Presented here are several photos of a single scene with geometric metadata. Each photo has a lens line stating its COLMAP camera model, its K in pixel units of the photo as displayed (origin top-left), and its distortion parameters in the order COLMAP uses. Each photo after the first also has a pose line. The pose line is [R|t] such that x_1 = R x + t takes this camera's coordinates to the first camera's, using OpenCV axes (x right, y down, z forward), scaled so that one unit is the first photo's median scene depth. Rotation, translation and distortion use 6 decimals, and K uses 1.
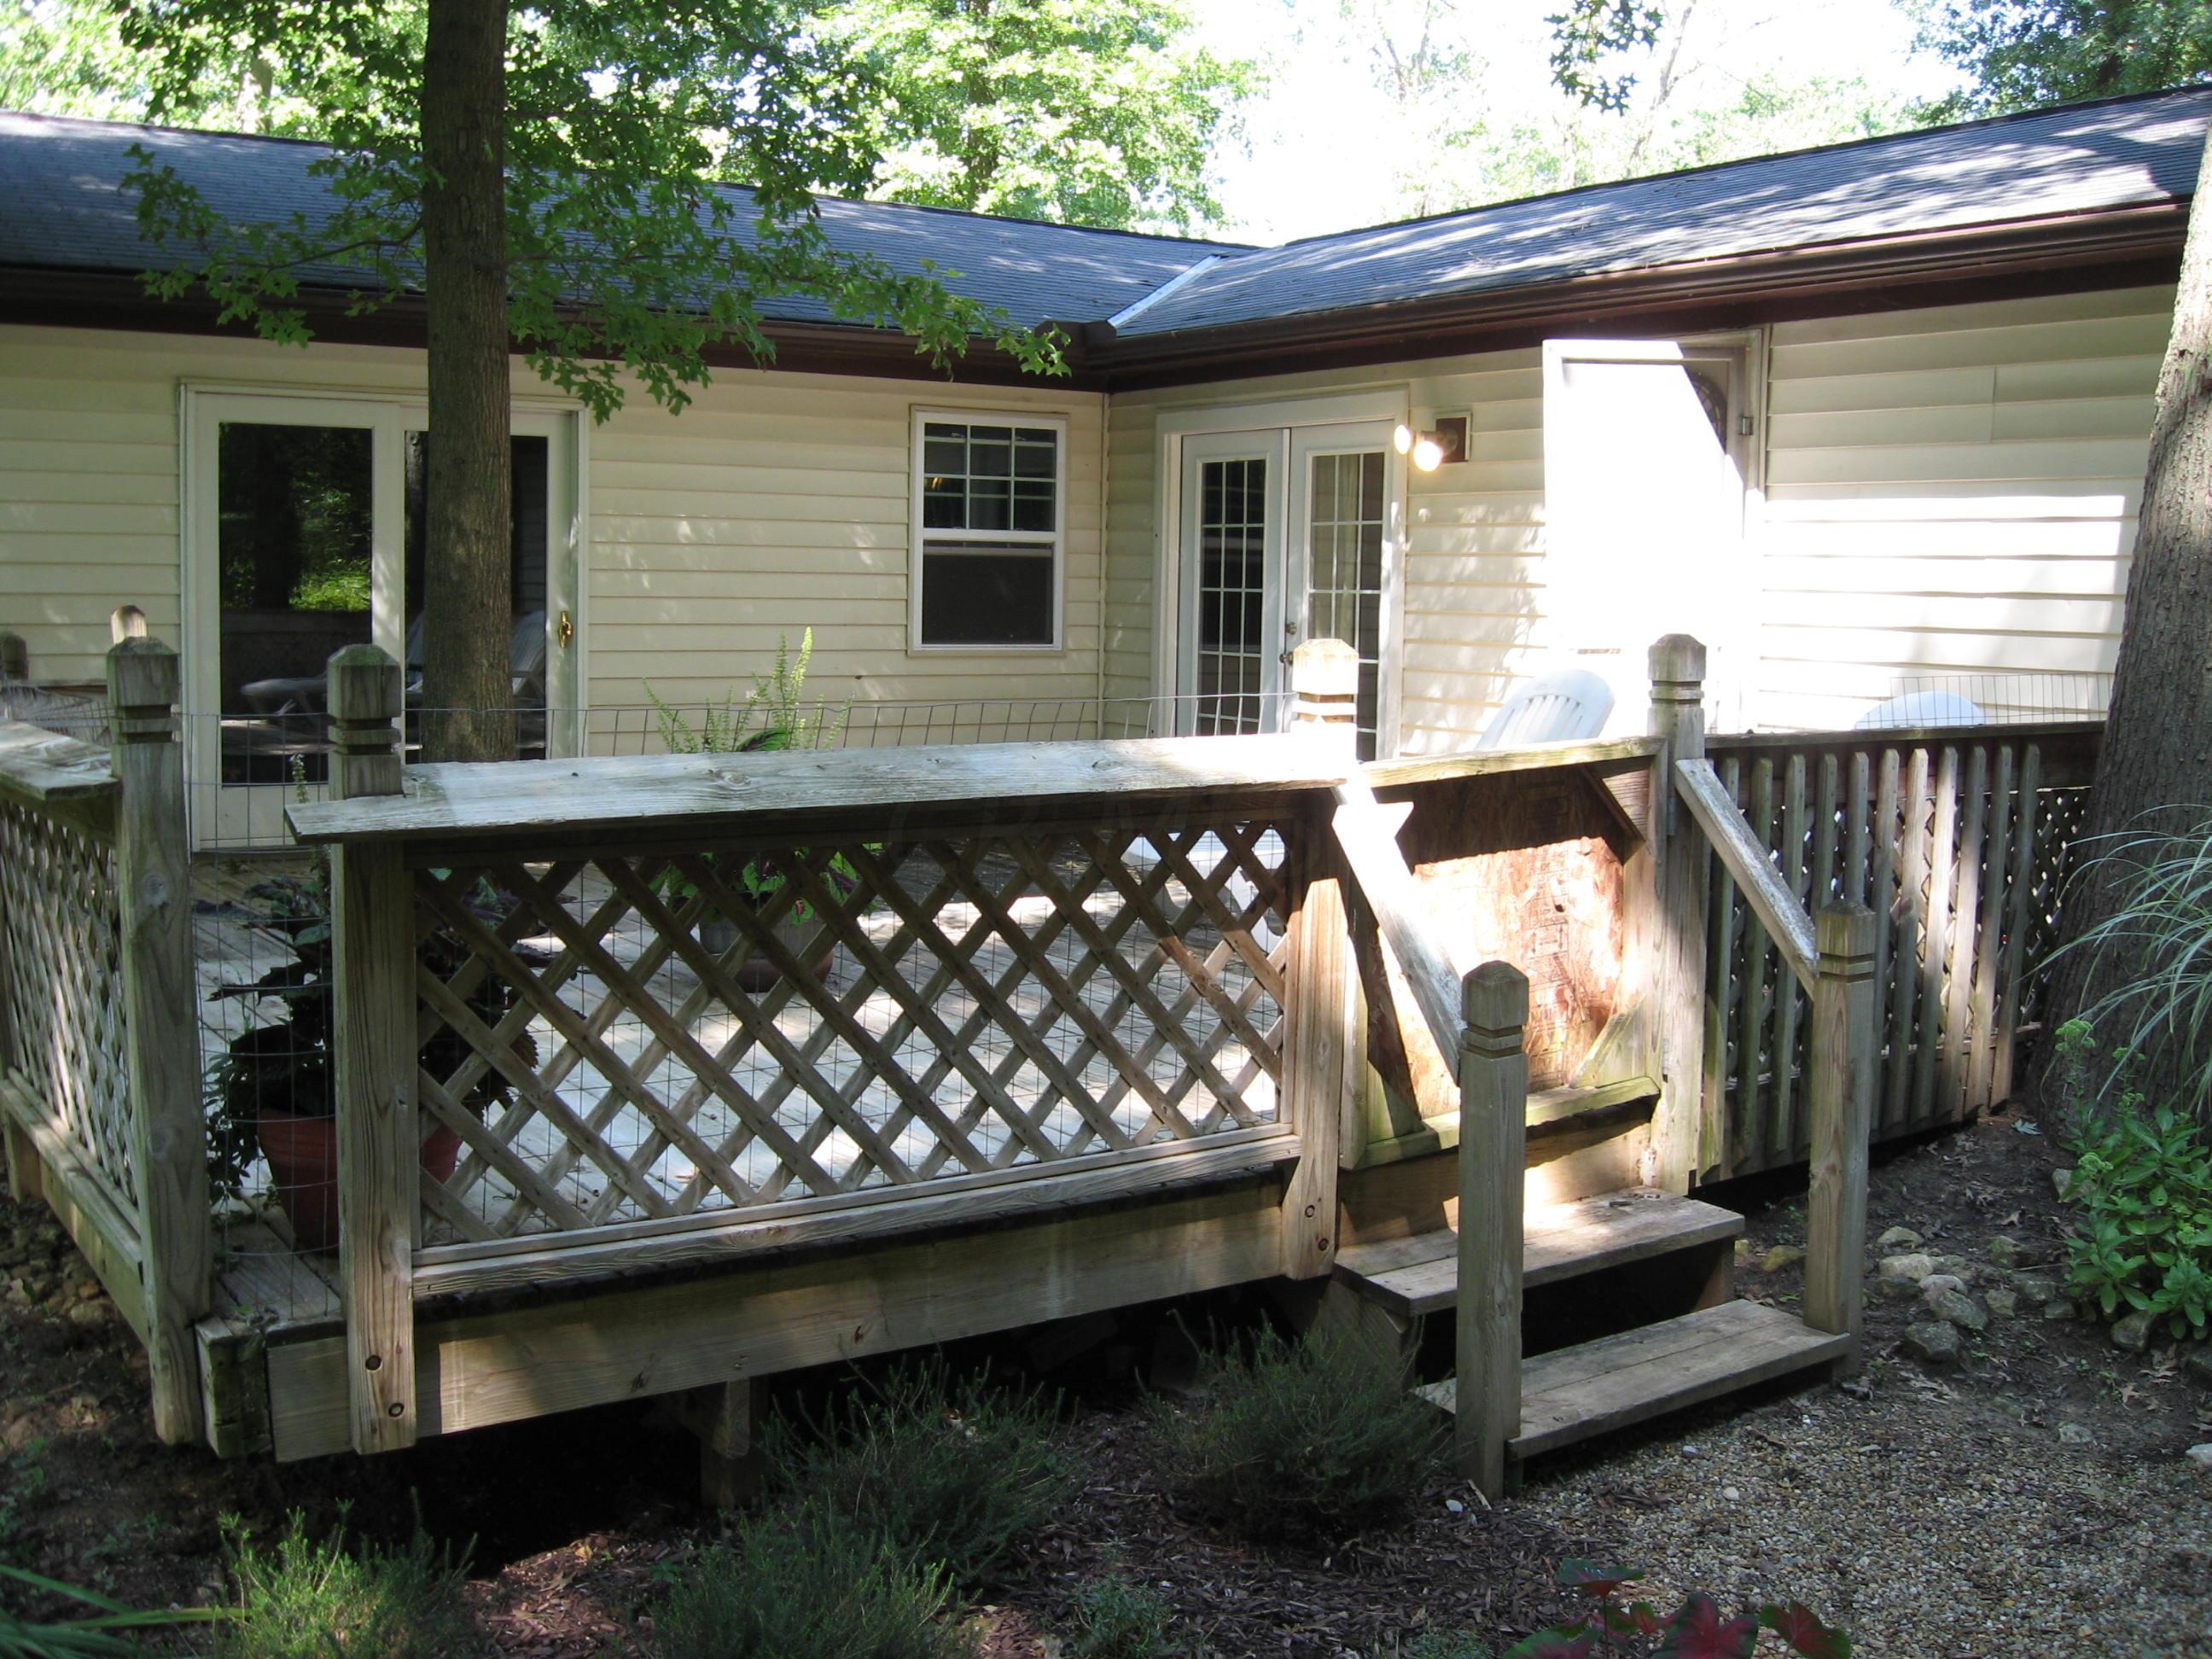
lens RADIAL K [[2312.3, 0, 1082.5], [0, 2312.3, 817.2], [0, 0, 1]] dist [-0.137784, 0.072056]
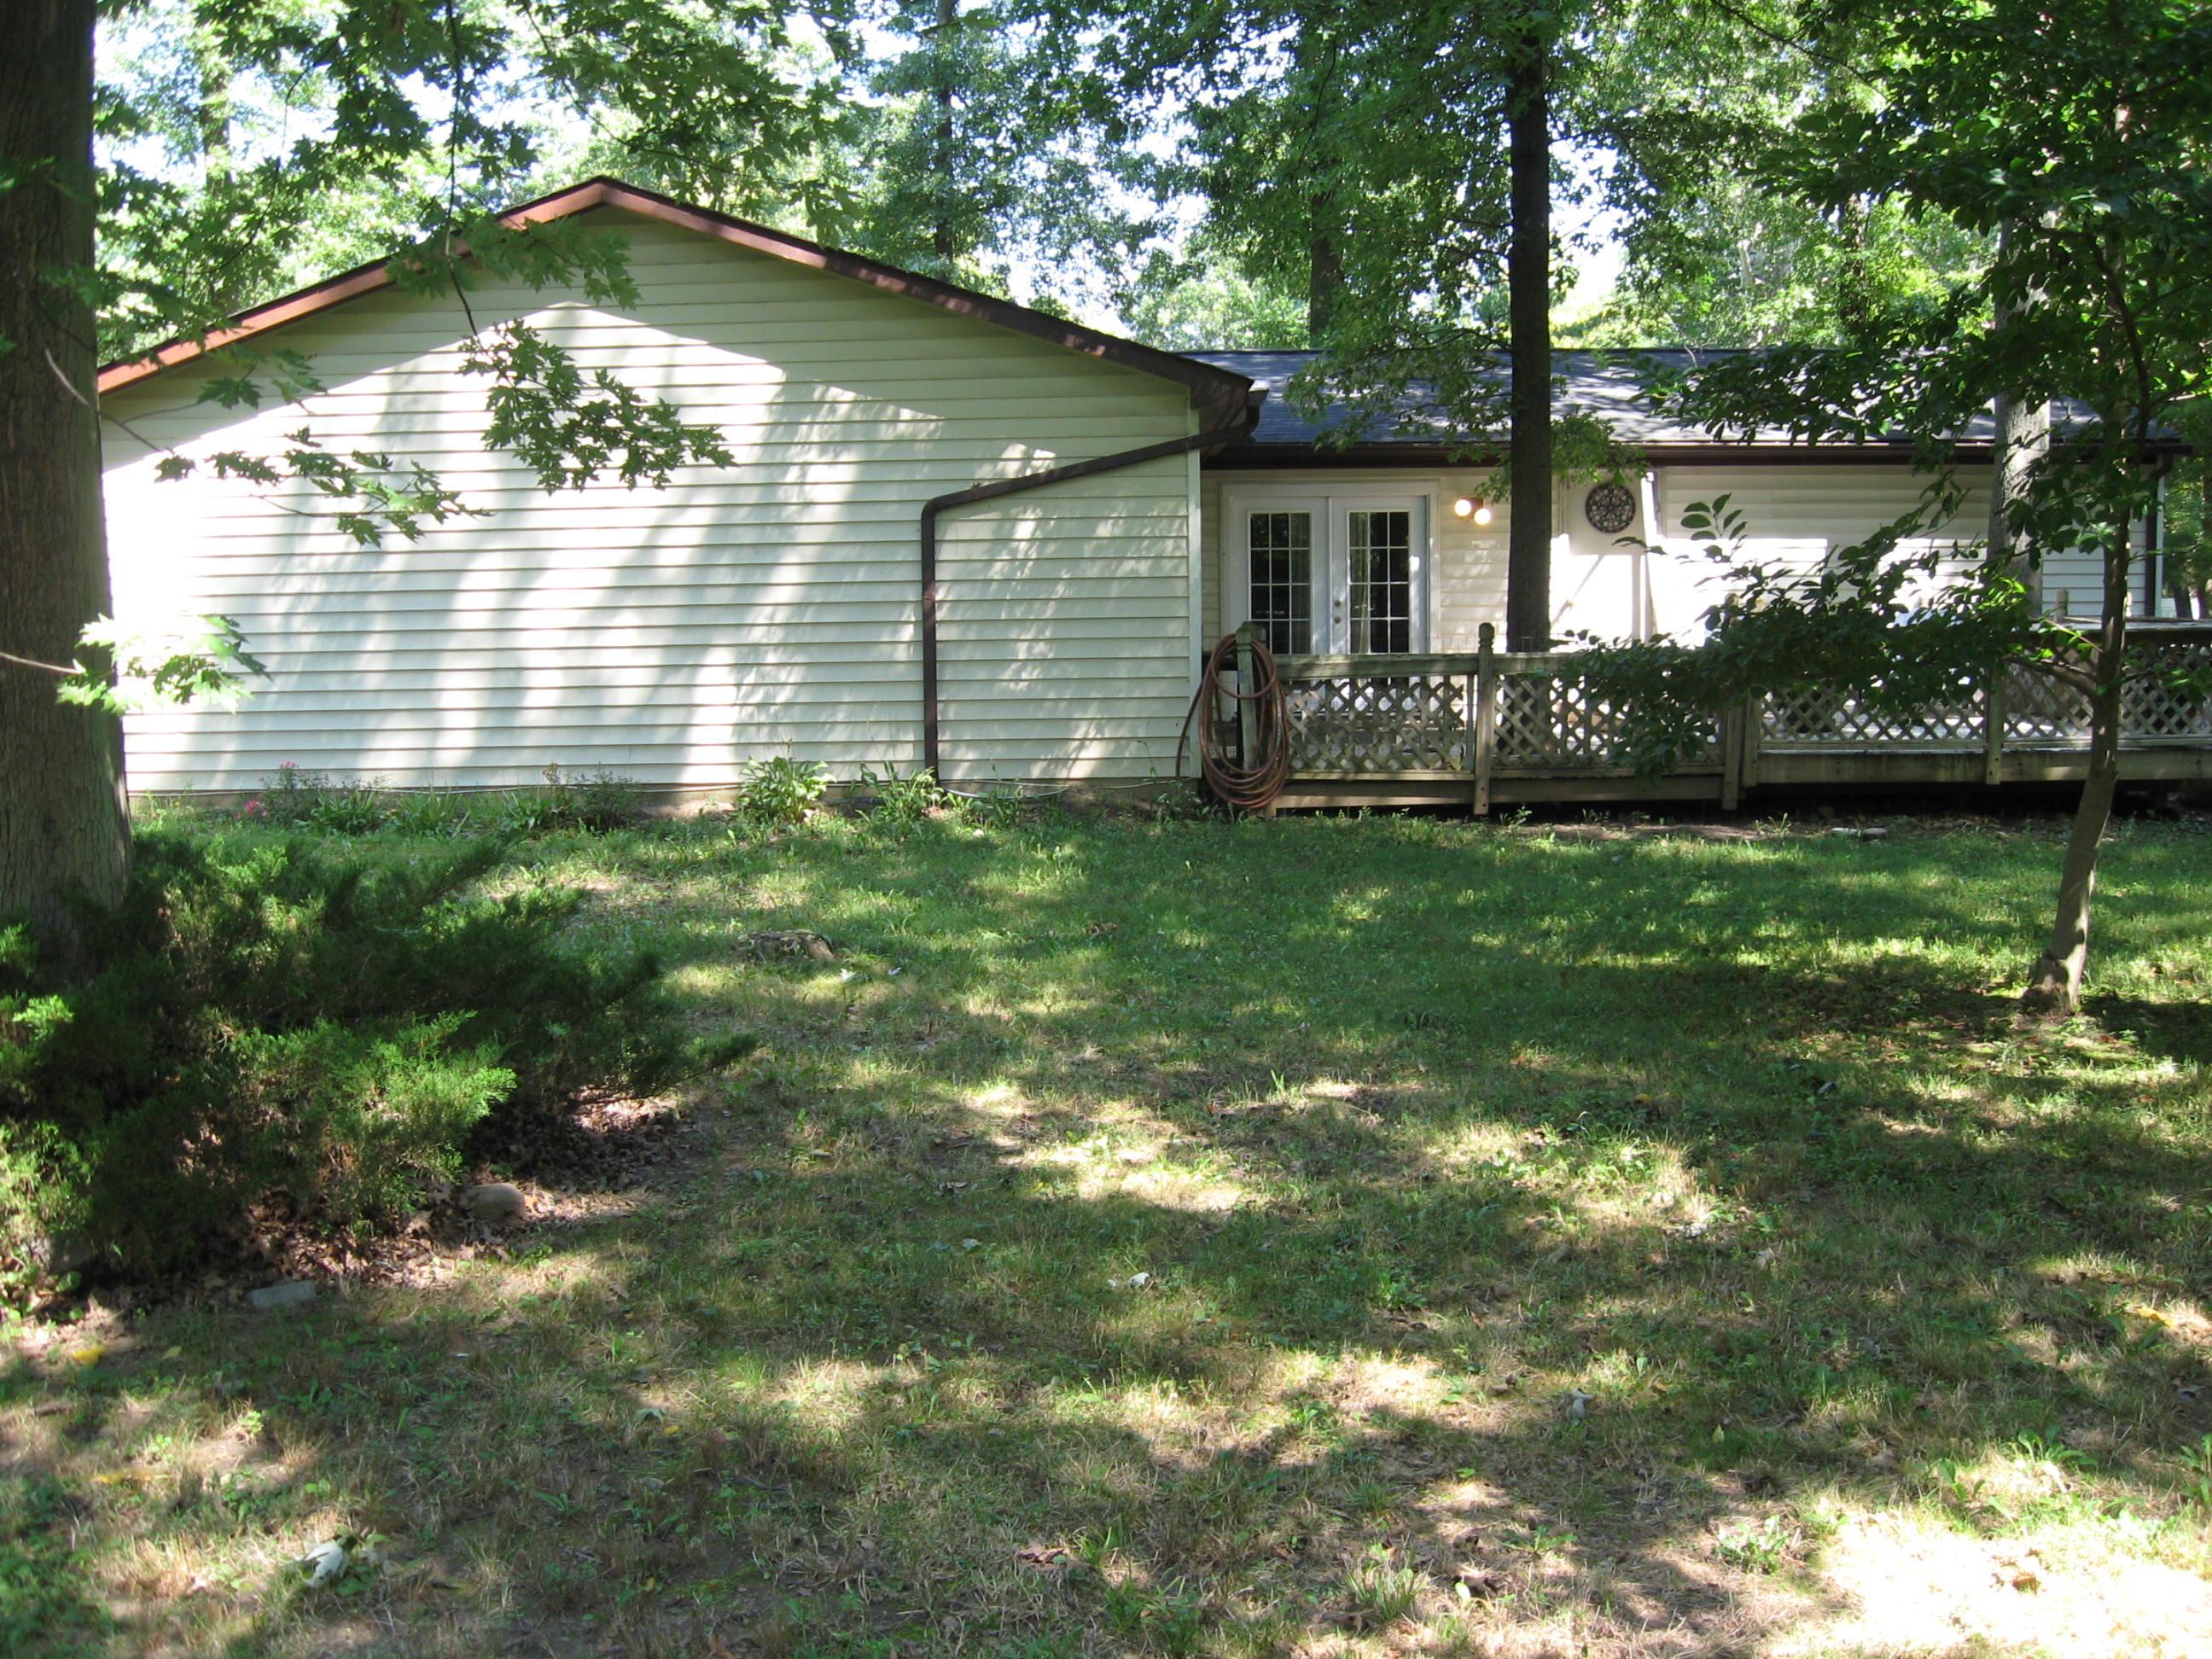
lens RADIAL K [[2312.3, 0, 1082.5], [0, 2312.3, 817.2], [0, 0, 1]] dist [-0.137784, 0.072056]
pose [[0.551371, -0.103750, 0.827784, -1.993019], [0.104909, 0.992983, 0.054578, -0.042172], [-0.827638, 0.056749, 0.558386, 0.167843]]
